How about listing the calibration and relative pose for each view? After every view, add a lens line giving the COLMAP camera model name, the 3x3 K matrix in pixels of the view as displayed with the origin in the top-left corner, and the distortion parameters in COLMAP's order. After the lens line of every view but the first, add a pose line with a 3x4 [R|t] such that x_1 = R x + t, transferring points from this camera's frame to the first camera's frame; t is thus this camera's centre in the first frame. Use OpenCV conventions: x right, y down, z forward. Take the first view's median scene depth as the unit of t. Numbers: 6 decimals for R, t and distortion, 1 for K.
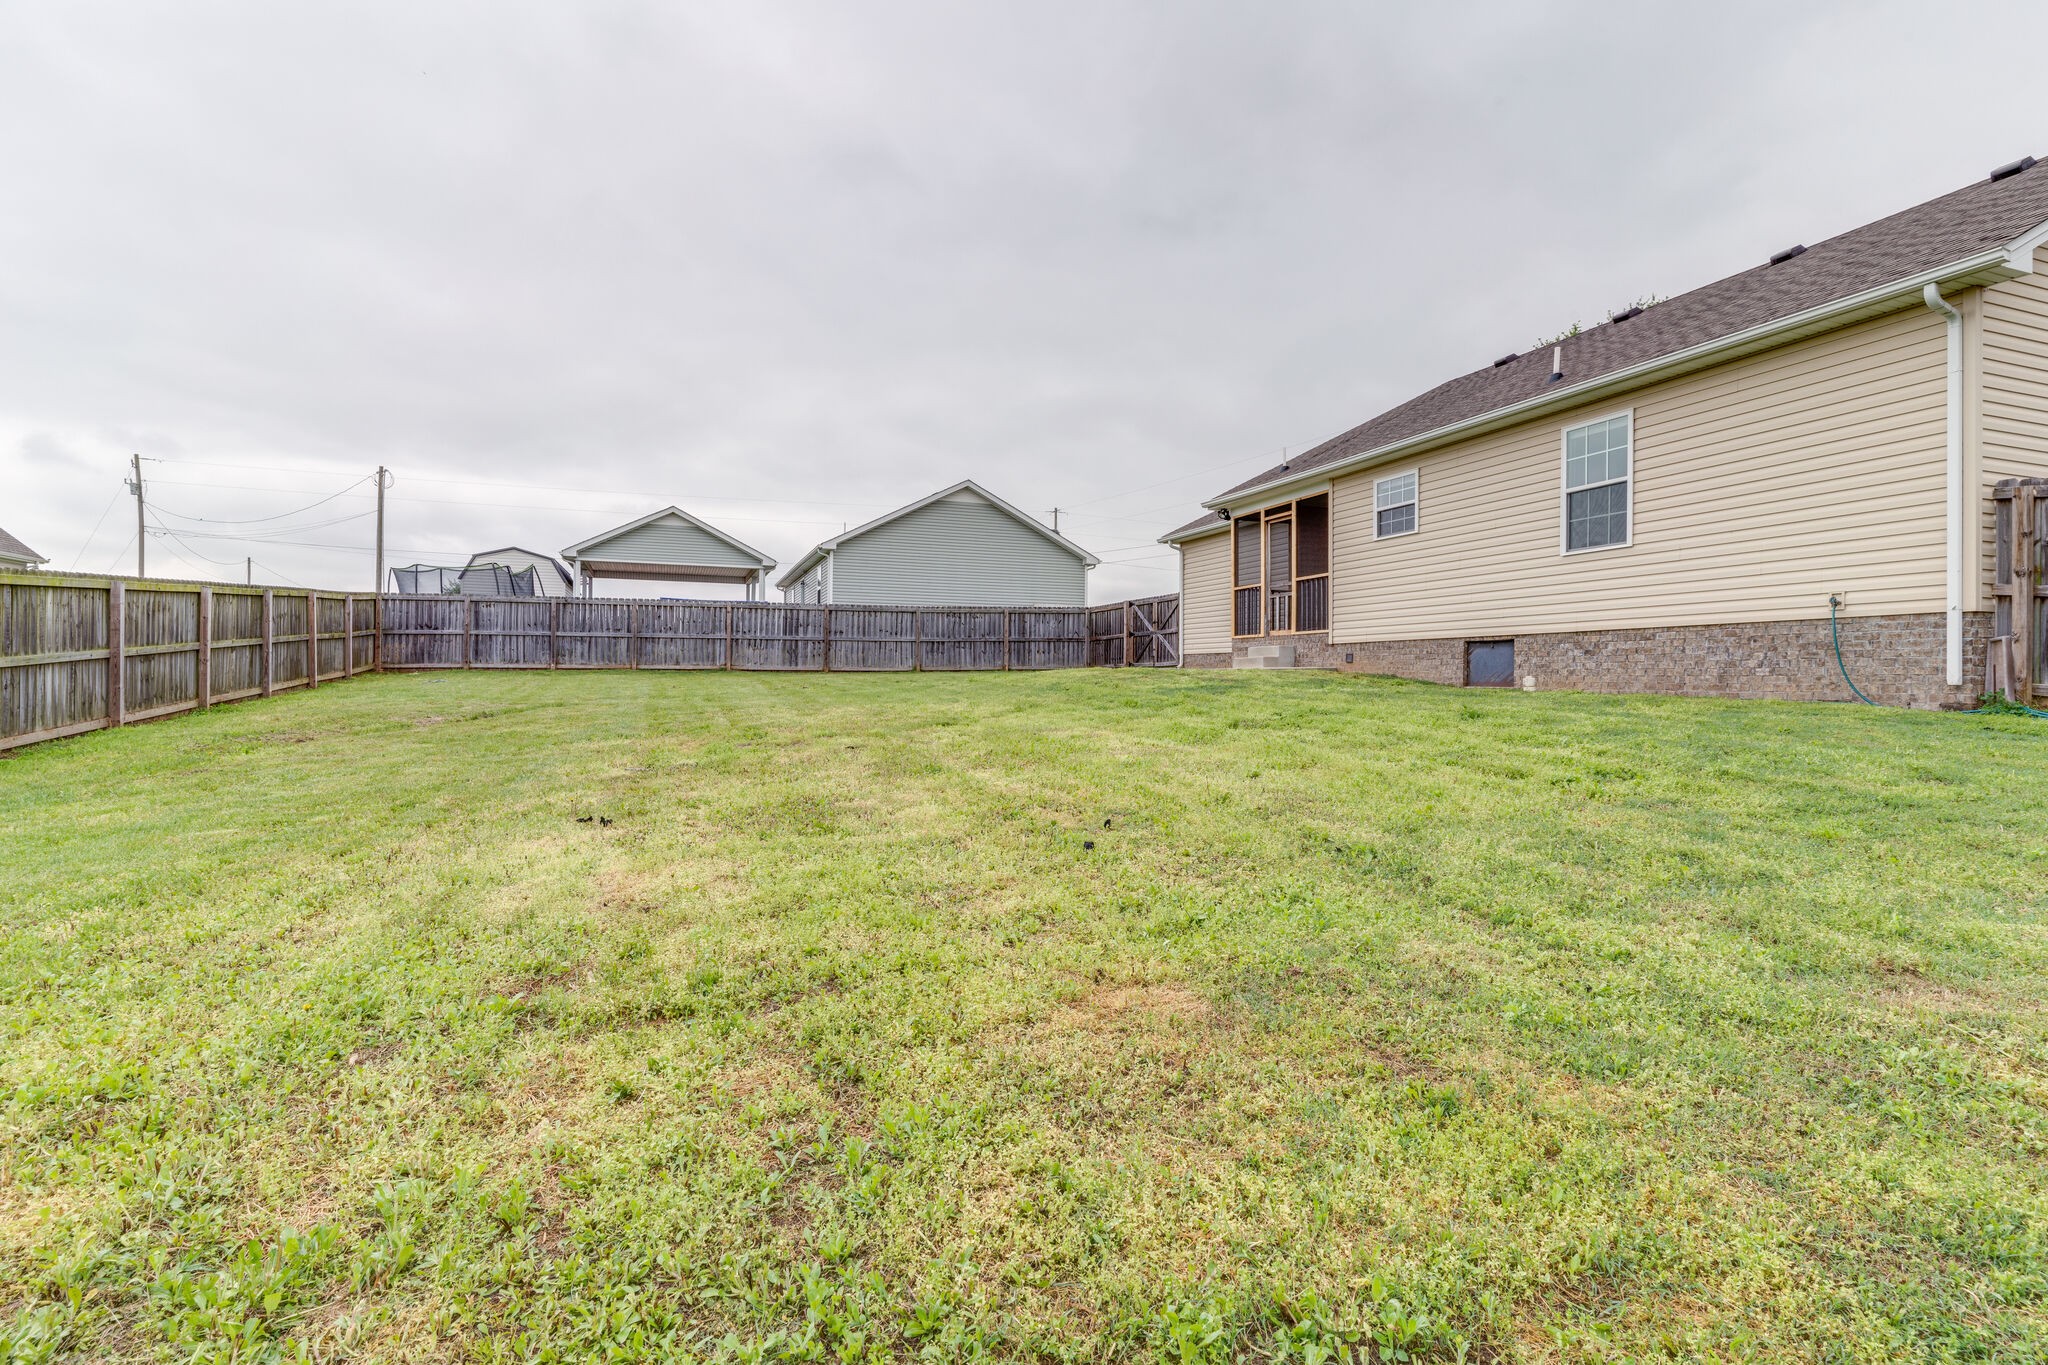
lens RADIAL K [[976.0, 0, 1024.0], [0, 976.0, 682.5], [0, 0, 1]] dist [0.003058, 0.000388]
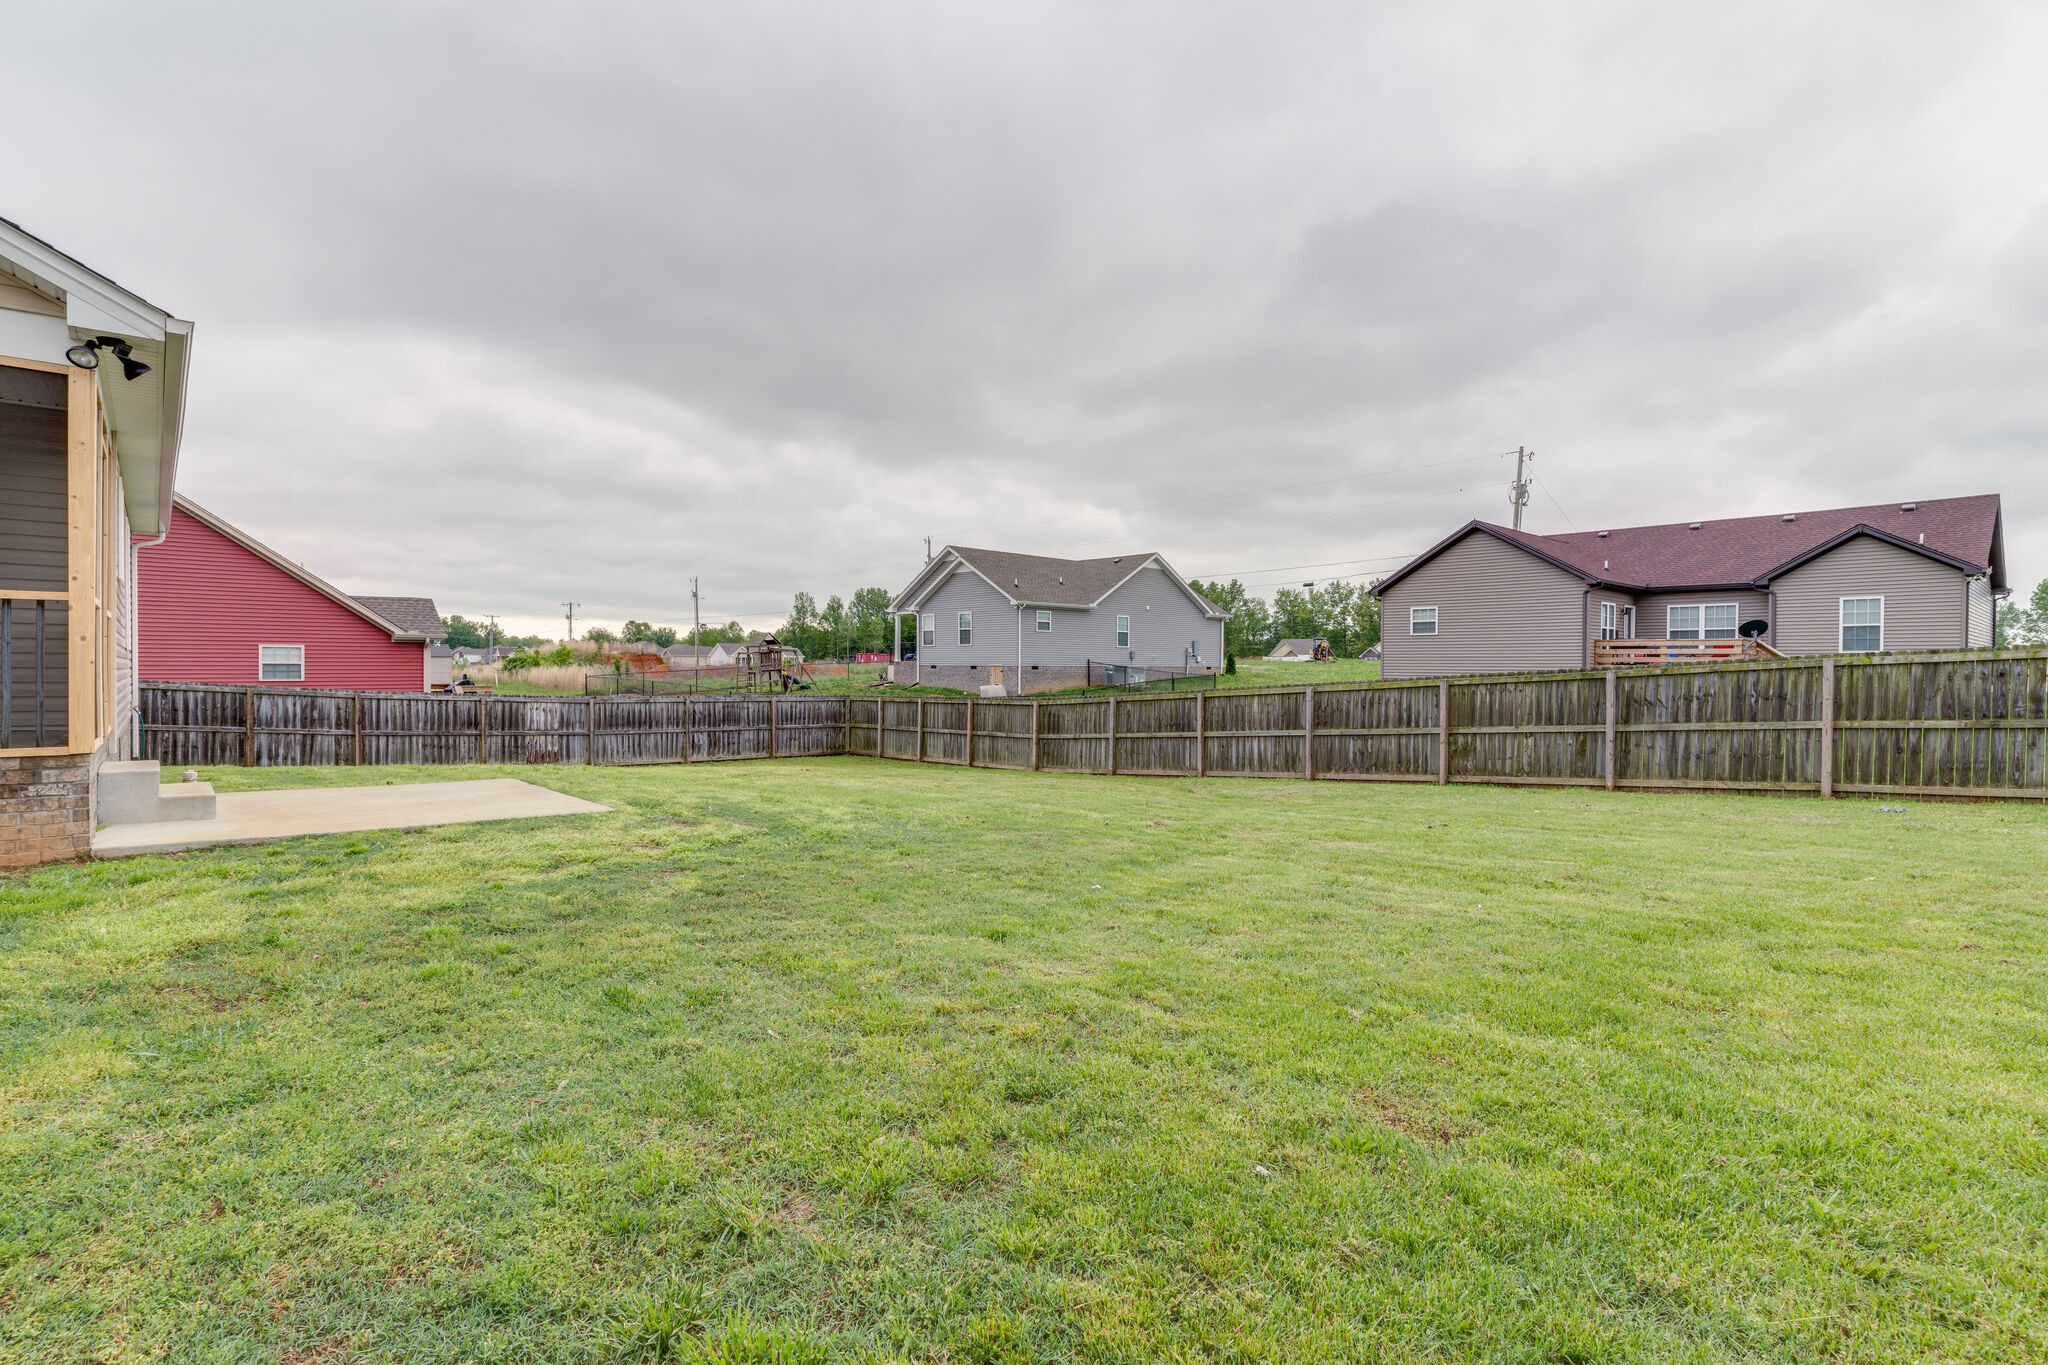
lens RADIAL K [[976.0, 0, 1024.0], [0, 976.0, 682.5], [0, 0, 1]] dist [0.003058, 0.000388]
pose [[-0.954835, -0.006657, -0.297063, 0.024859], [-0.010915, 0.999860, 0.012679, -0.055468], [0.296937, 0.015349, -0.954774, 1.031748]]
